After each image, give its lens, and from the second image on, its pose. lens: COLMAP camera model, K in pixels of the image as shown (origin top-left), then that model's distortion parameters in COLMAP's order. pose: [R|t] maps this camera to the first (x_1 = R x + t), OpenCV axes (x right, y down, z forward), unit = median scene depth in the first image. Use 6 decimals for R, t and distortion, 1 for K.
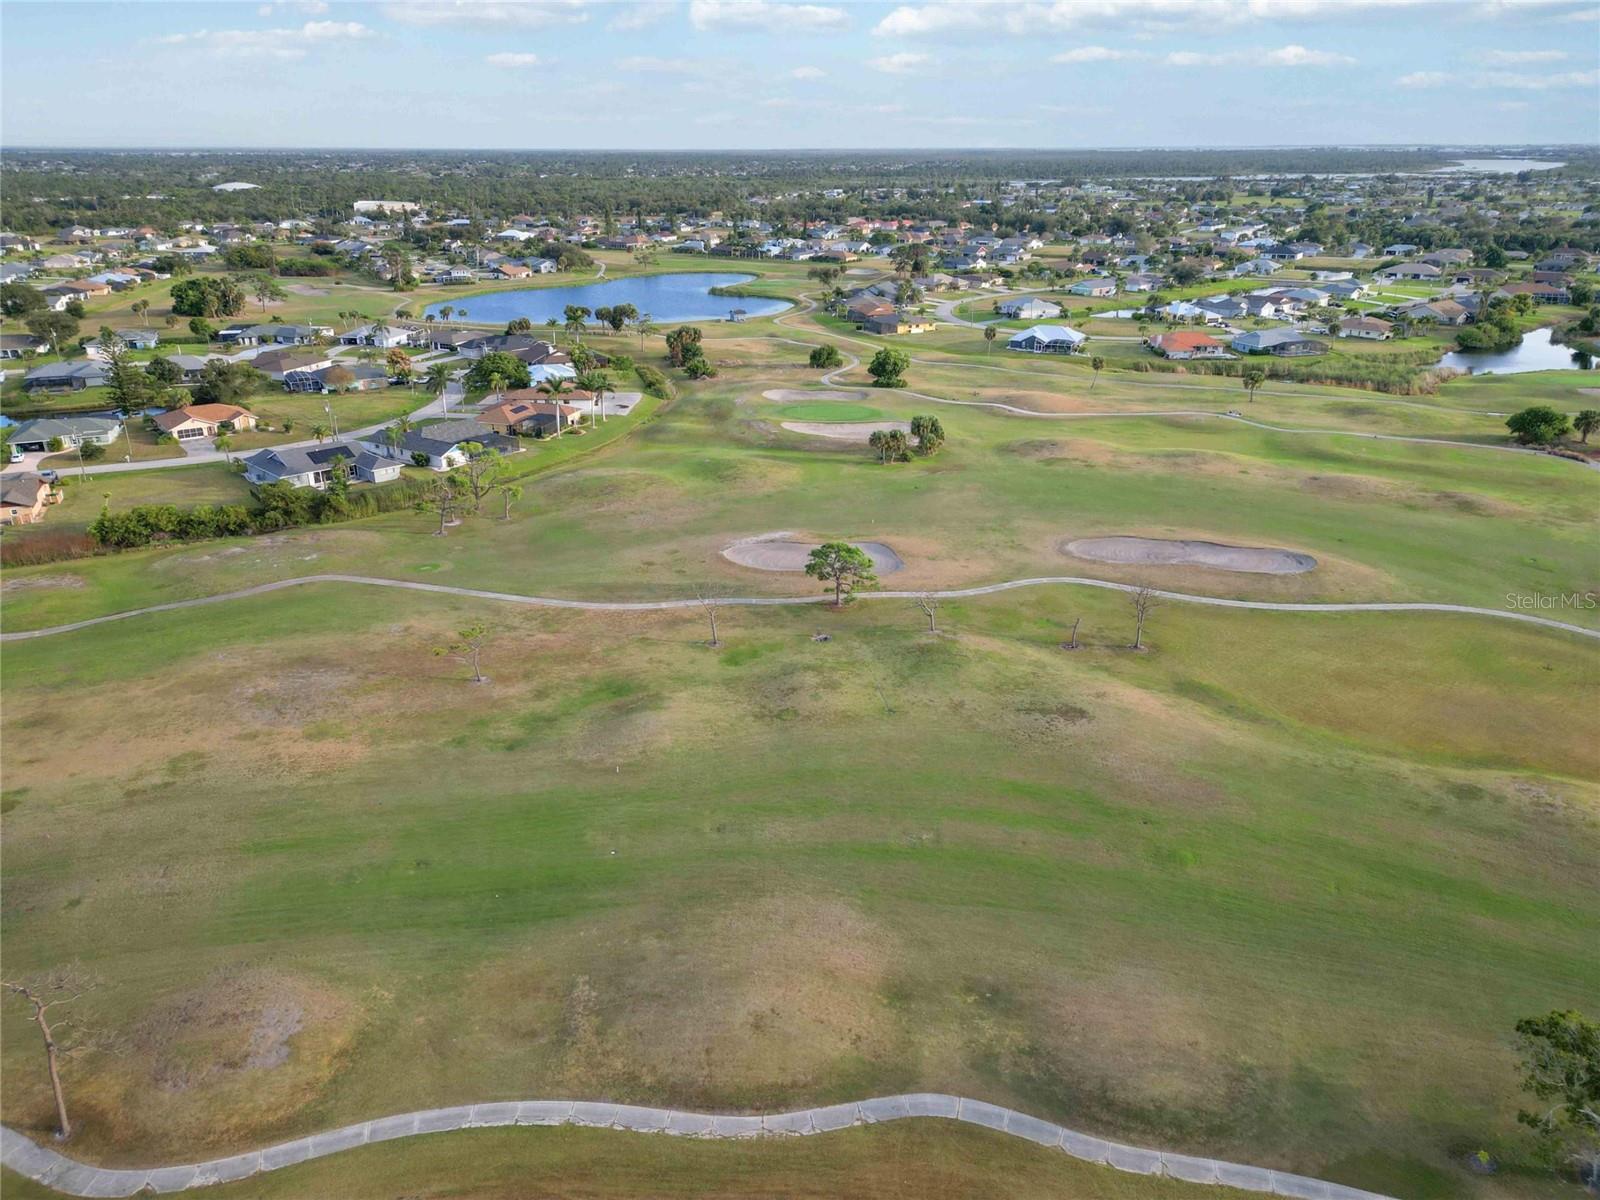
lens RADIAL K [[1120.9, 0, 796.9], [0, 1120.9, 596.0], [0, 0, 1]] dist [0.064908, -0.061743]
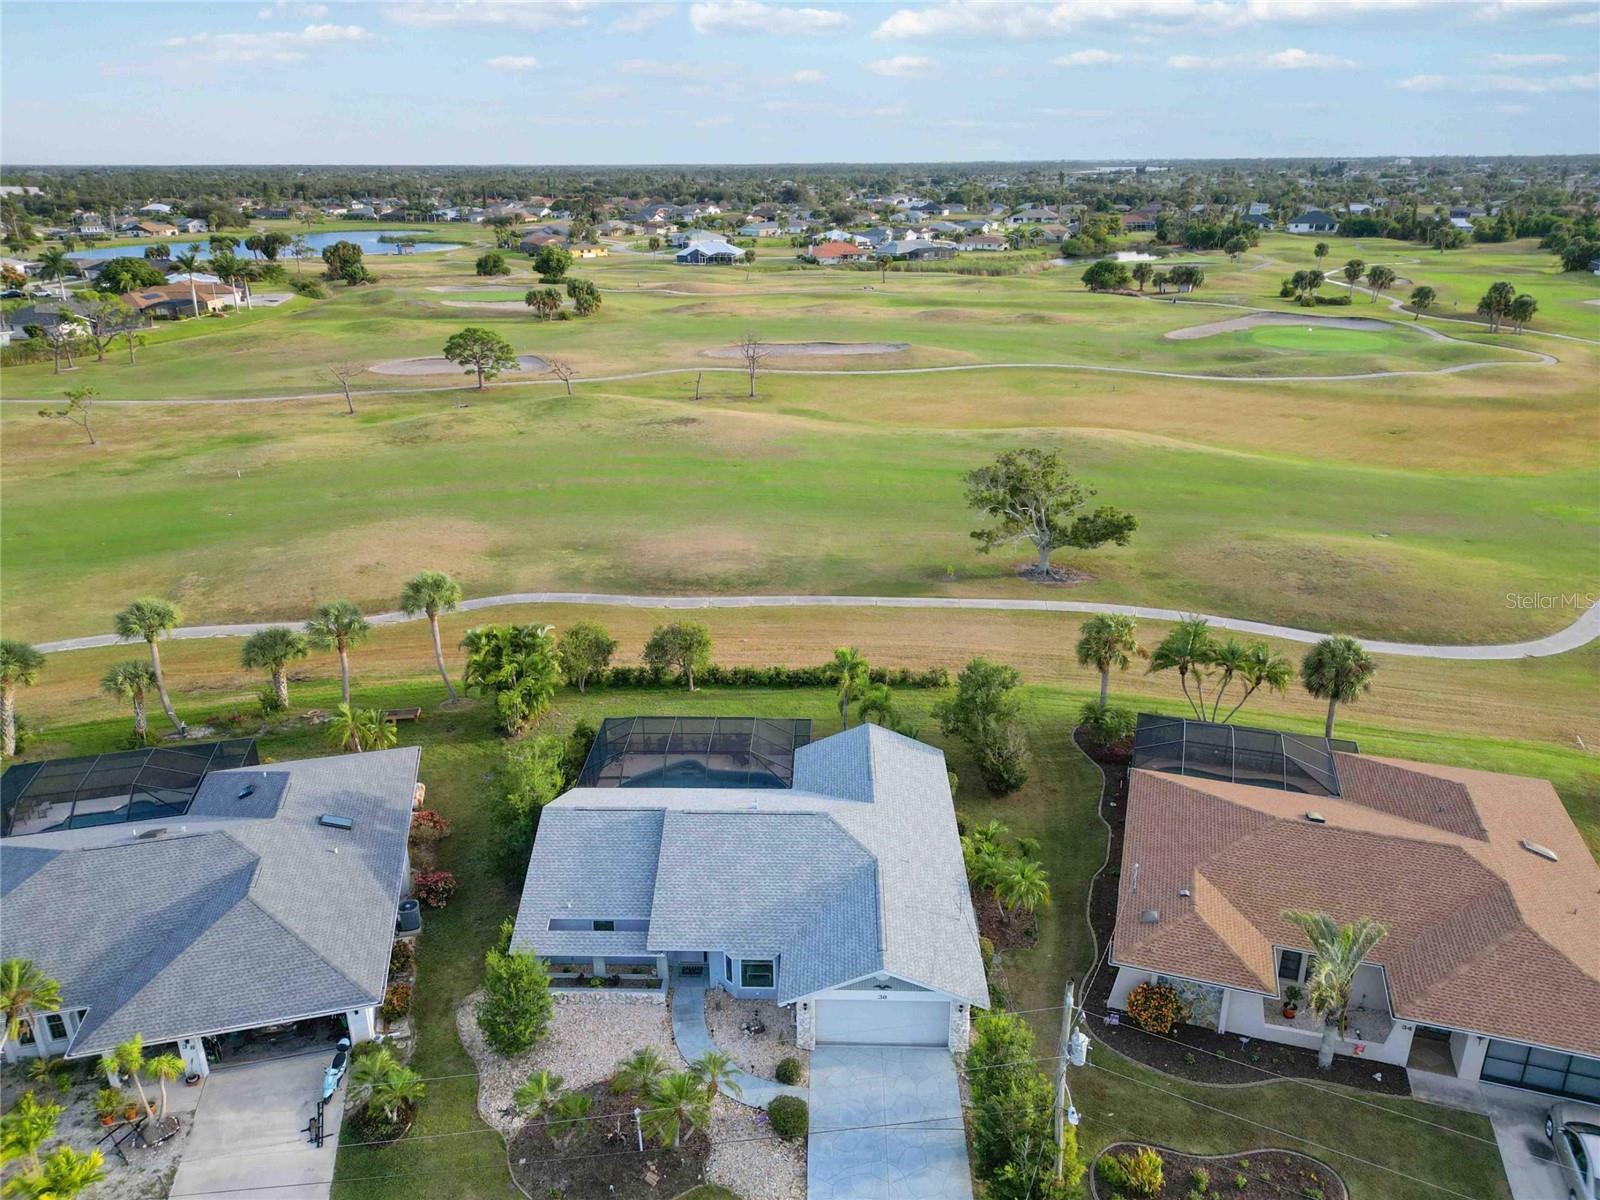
lens RADIAL K [[1120.9, 0, 796.9], [0, 1120.9, 596.0], [0, 0, 1]] dist [0.064908, -0.061743]
pose [[0.969002, -0.090289, 0.229963, 0.032753], [0.093606, 0.995603, -0.003533, 0.121139], [-0.228633, 0.024949, 0.973193, -0.046780]]
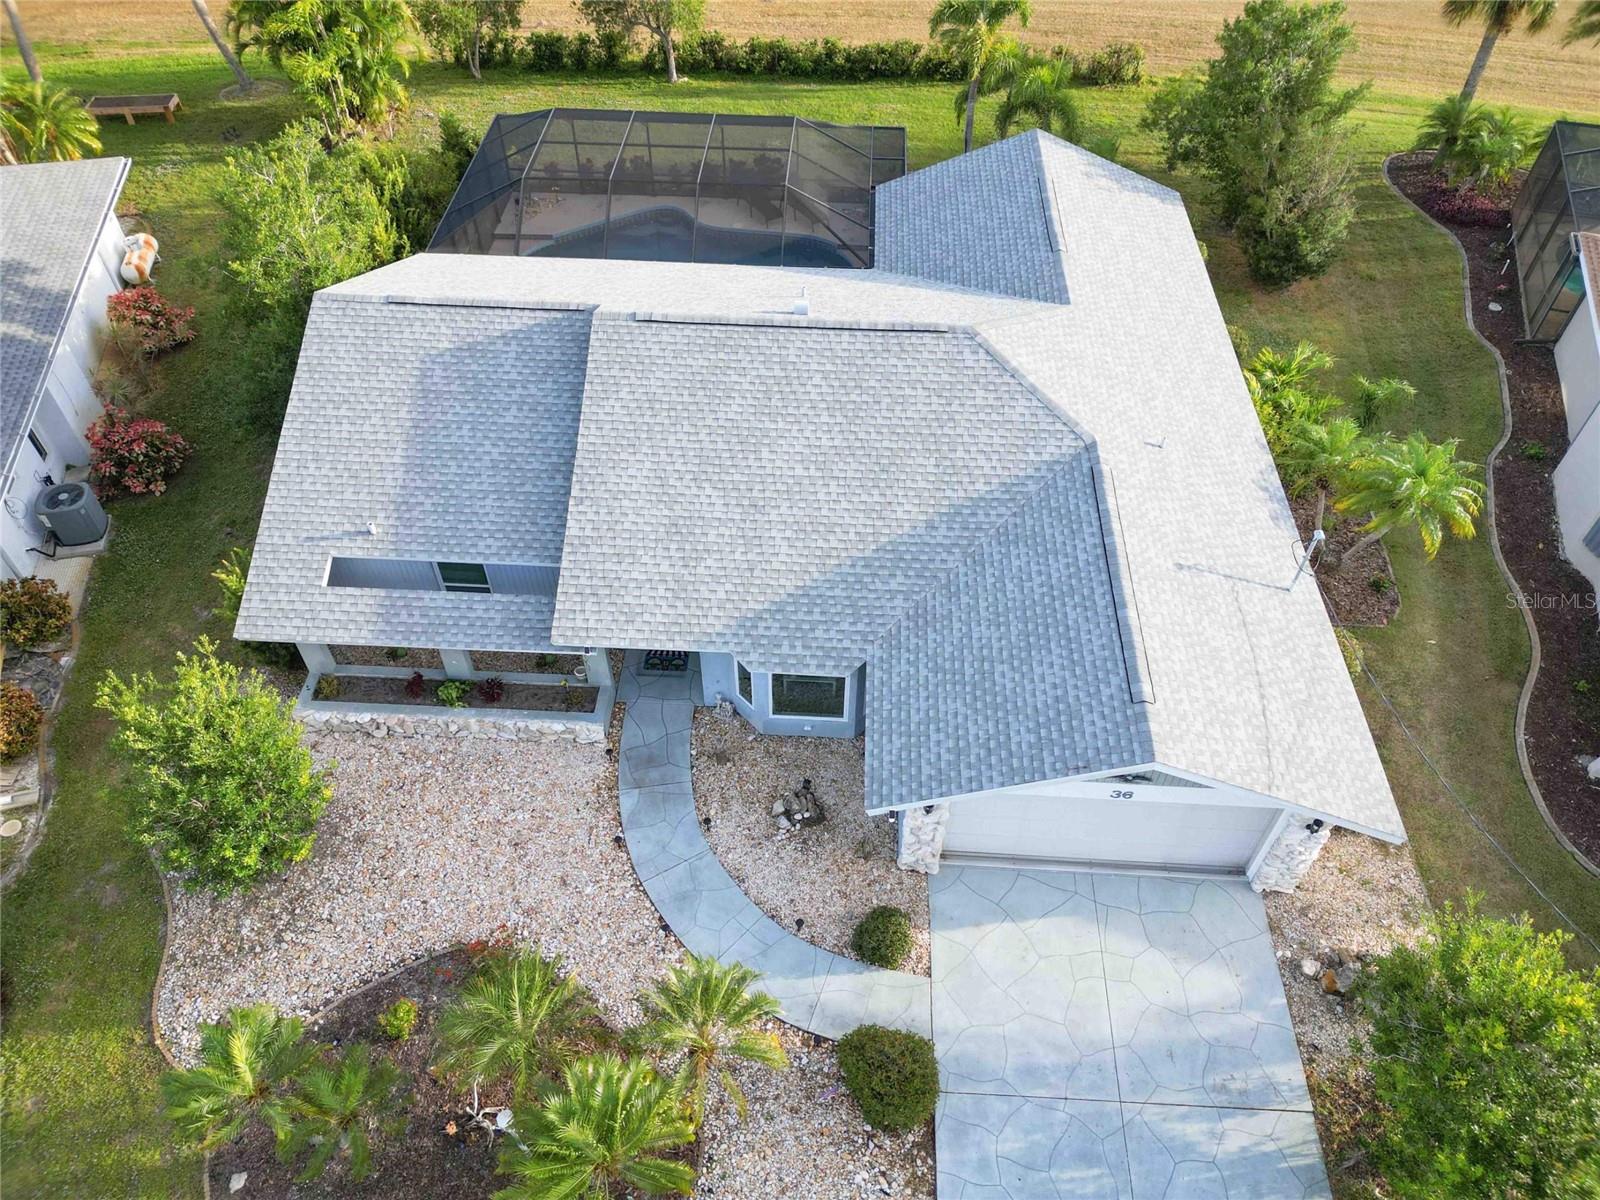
lens RADIAL K [[1115.1, 0, 796.3], [0, 1115.1, 605.3], [0, 0, 1]] dist [0.073292, -0.075091]
pose [[0.974253, -0.159320, 0.159523, 0.047211], [0.075081, 0.896439, 0.436760, 0.136599], [-0.212587, -0.413538, 0.885321, 0.045246]]
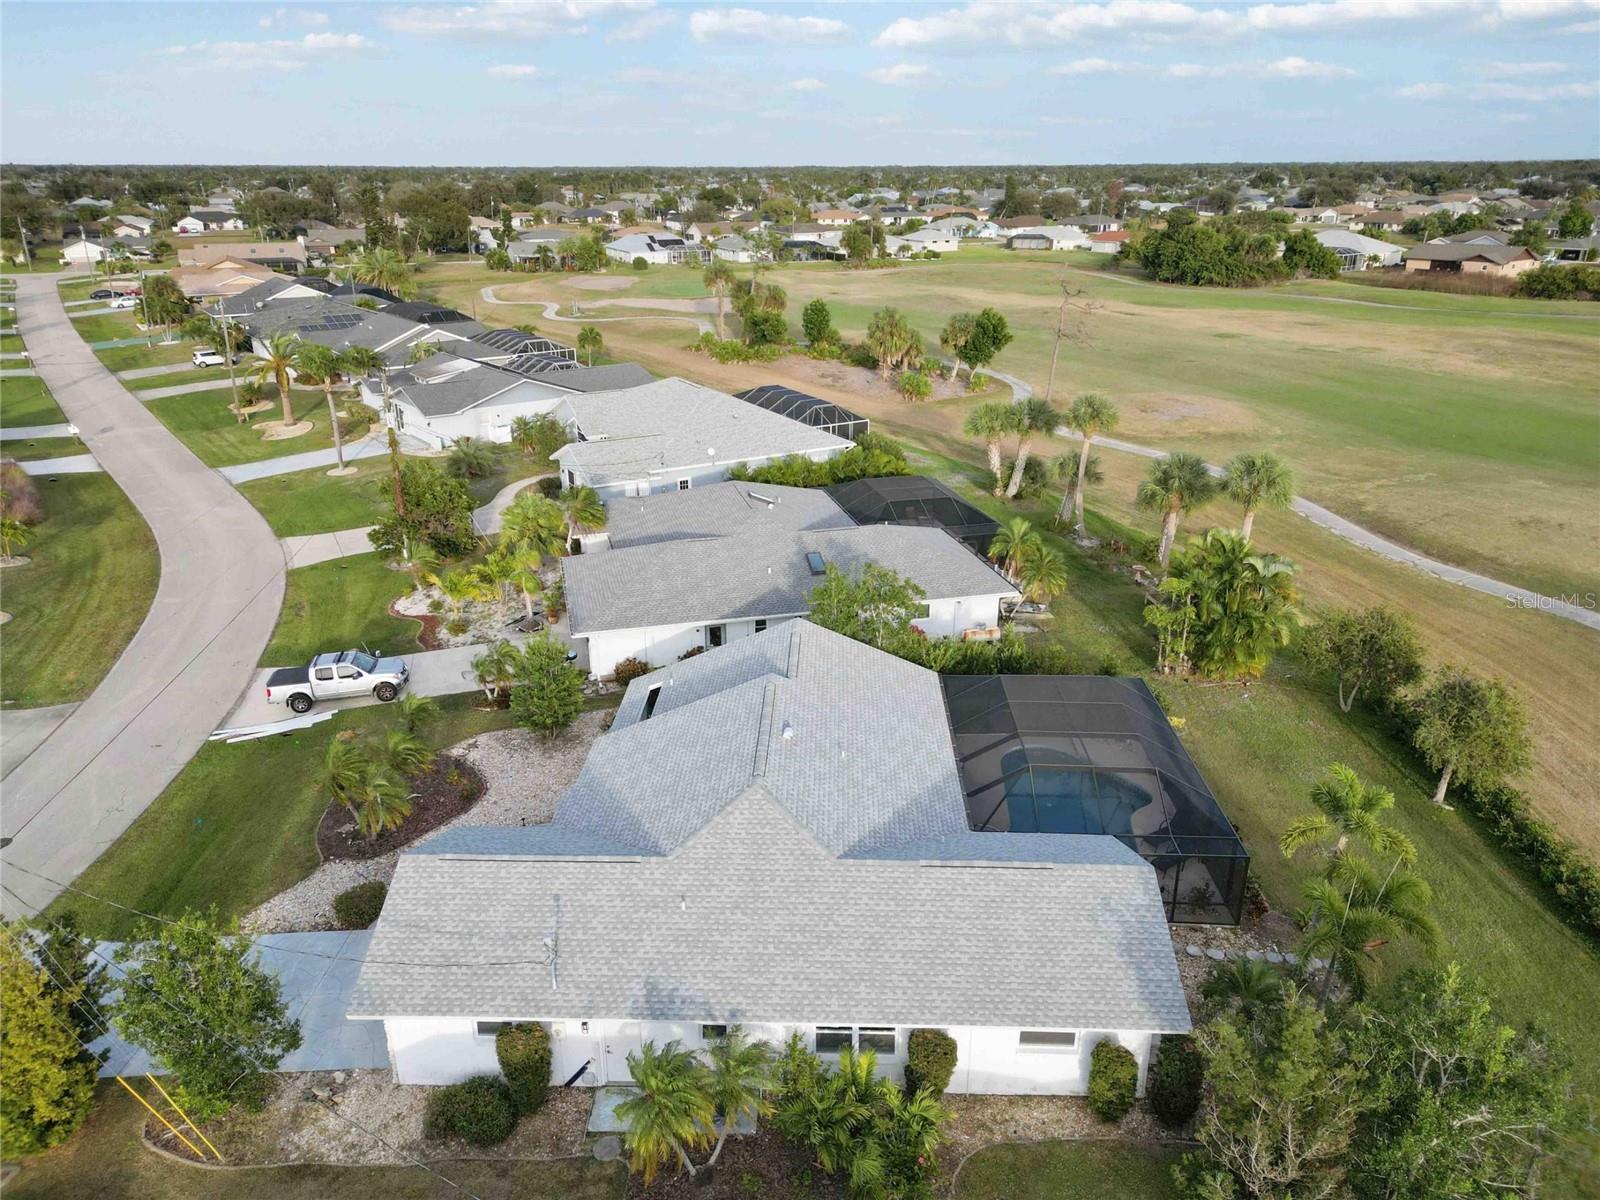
lens RADIAL K [[1115.1, 0, 796.3], [0, 1115.1, 605.3], [0, 0, 1]] dist [0.073292, -0.075091]
pose [[0.245362, 0.358174, -0.900838, 0.155980], [-0.359907, 0.896487, 0.258416, 0.110823], [0.900147, 0.260813, 0.348873, 0.074946]]
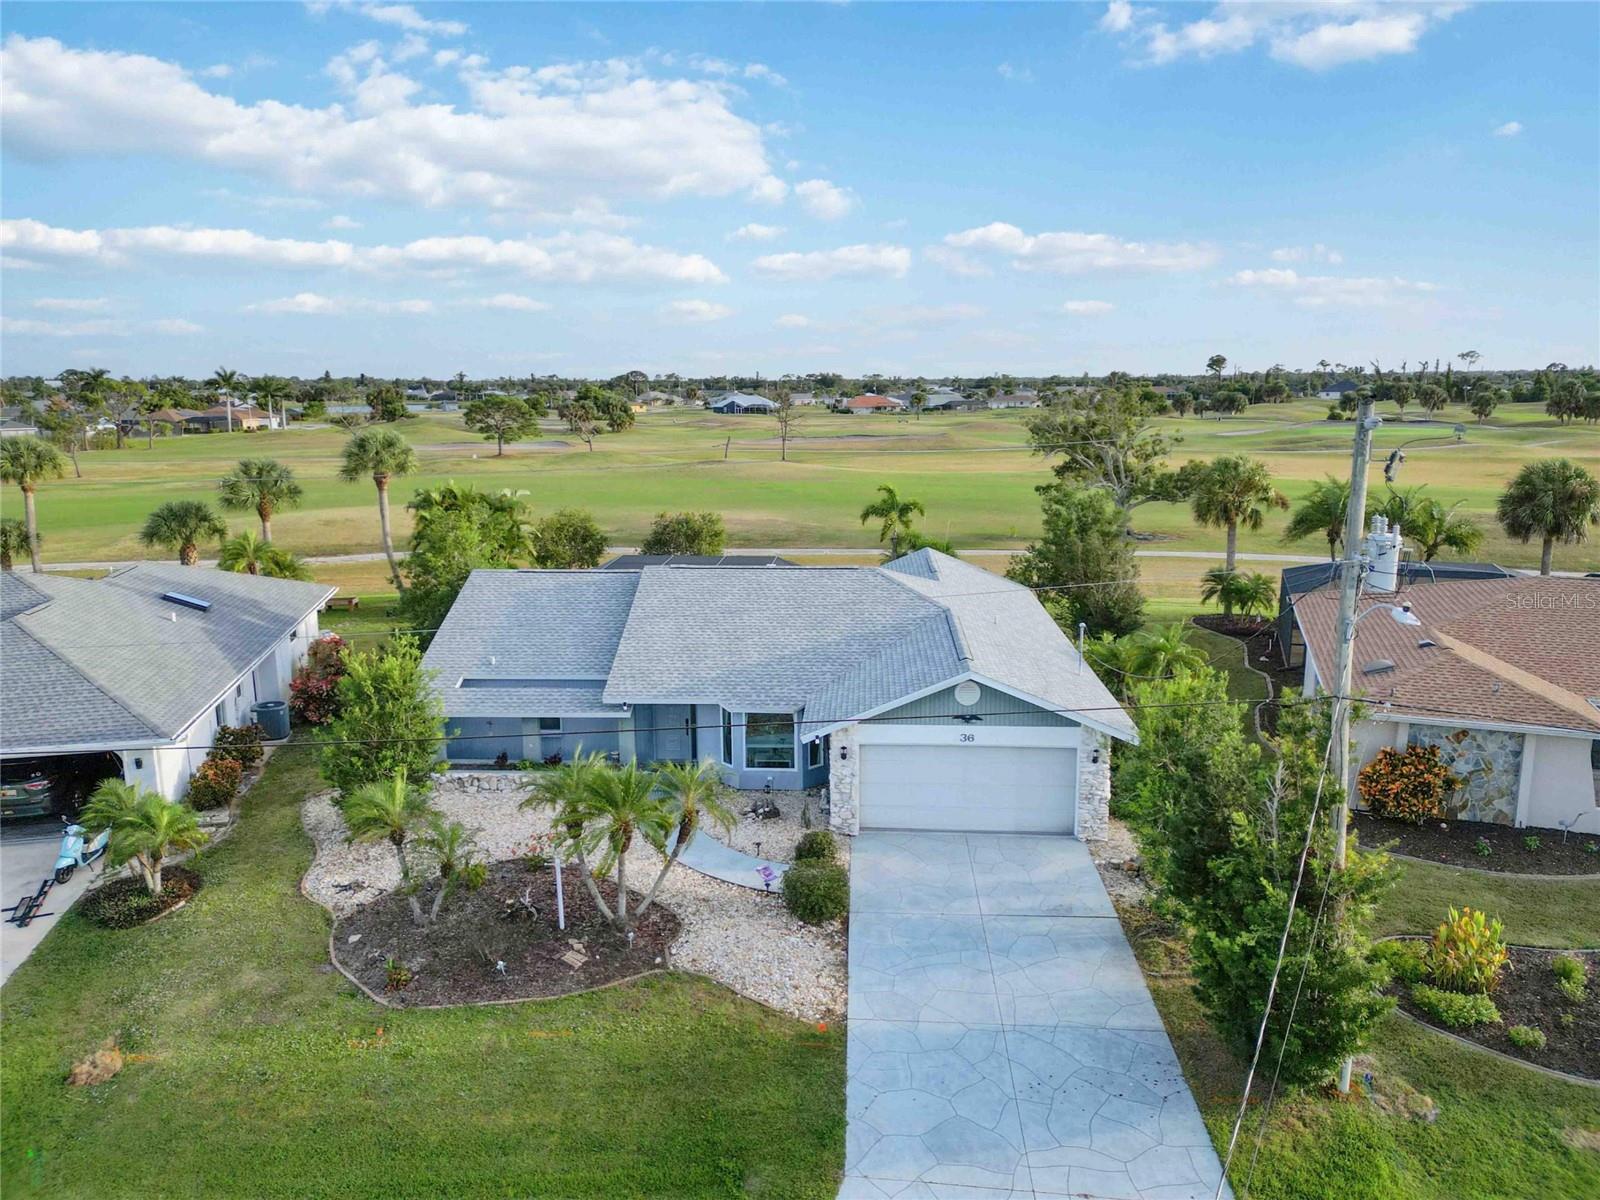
lens RADIAL K [[1115.6, 0, 796.7], [0, 1115.6, 593.8], [0, 0, 1]] dist [0.072202, -0.068004]
pose [[0.976093, -0.041426, 0.213369, 0.039725], [0.081946, 0.979367, -0.184730, 0.174840], [-0.201314, 0.197798, 0.959348, 0.005342]]
